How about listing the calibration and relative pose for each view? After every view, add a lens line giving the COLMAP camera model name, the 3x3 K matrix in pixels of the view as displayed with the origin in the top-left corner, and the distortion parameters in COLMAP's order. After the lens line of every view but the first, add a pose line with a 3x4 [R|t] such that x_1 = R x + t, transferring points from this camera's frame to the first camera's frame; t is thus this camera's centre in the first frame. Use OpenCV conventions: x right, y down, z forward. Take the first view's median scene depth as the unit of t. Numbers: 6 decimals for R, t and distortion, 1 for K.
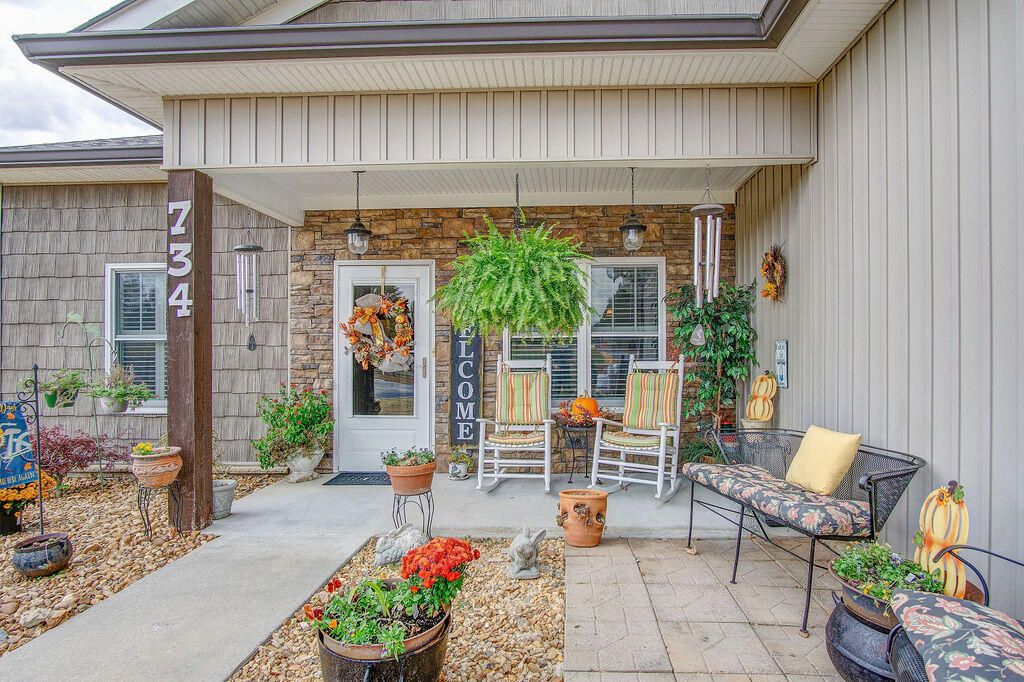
lens RADIAL K [[554.0, 0, 518.1], [0, 554.0, 346.8], [0, 0, 1]] dist [-0.028494, 0.002242]
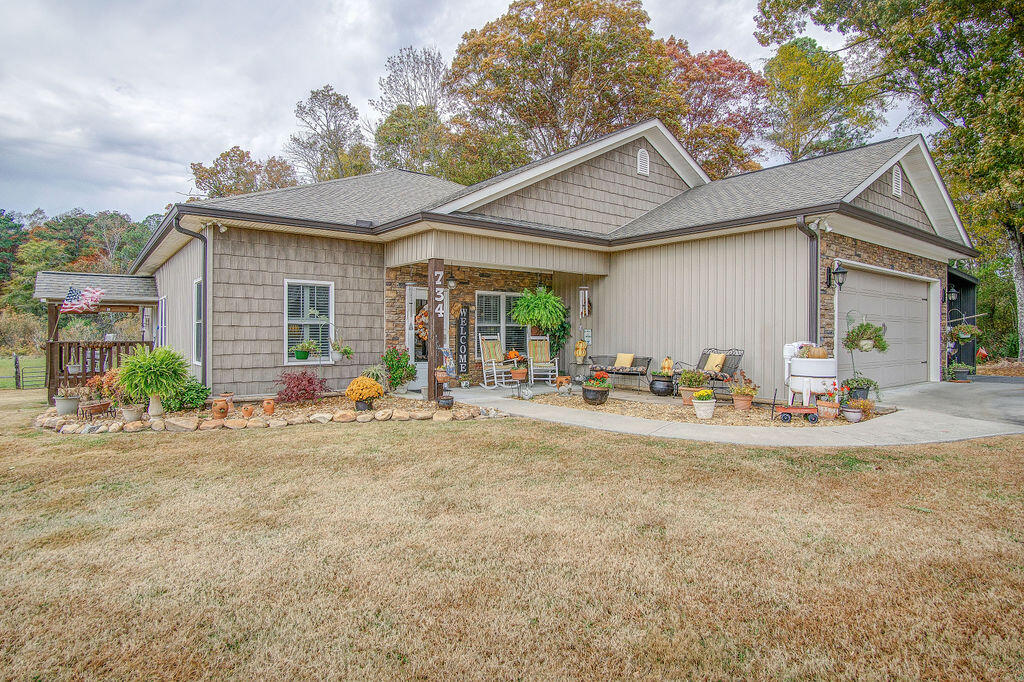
lens RADIAL K [[554.0, 0, 507.2], [0, 554.0, 338.0], [0, 0, 1]] dist [-0.028494, 0.002242]
pose [[0.785644, 0.001232, 0.618678, -1.311233], [-0.006465, 0.999960, 0.006218, 0.019208], [-0.618646, -0.008885, 0.785620, -0.828897]]
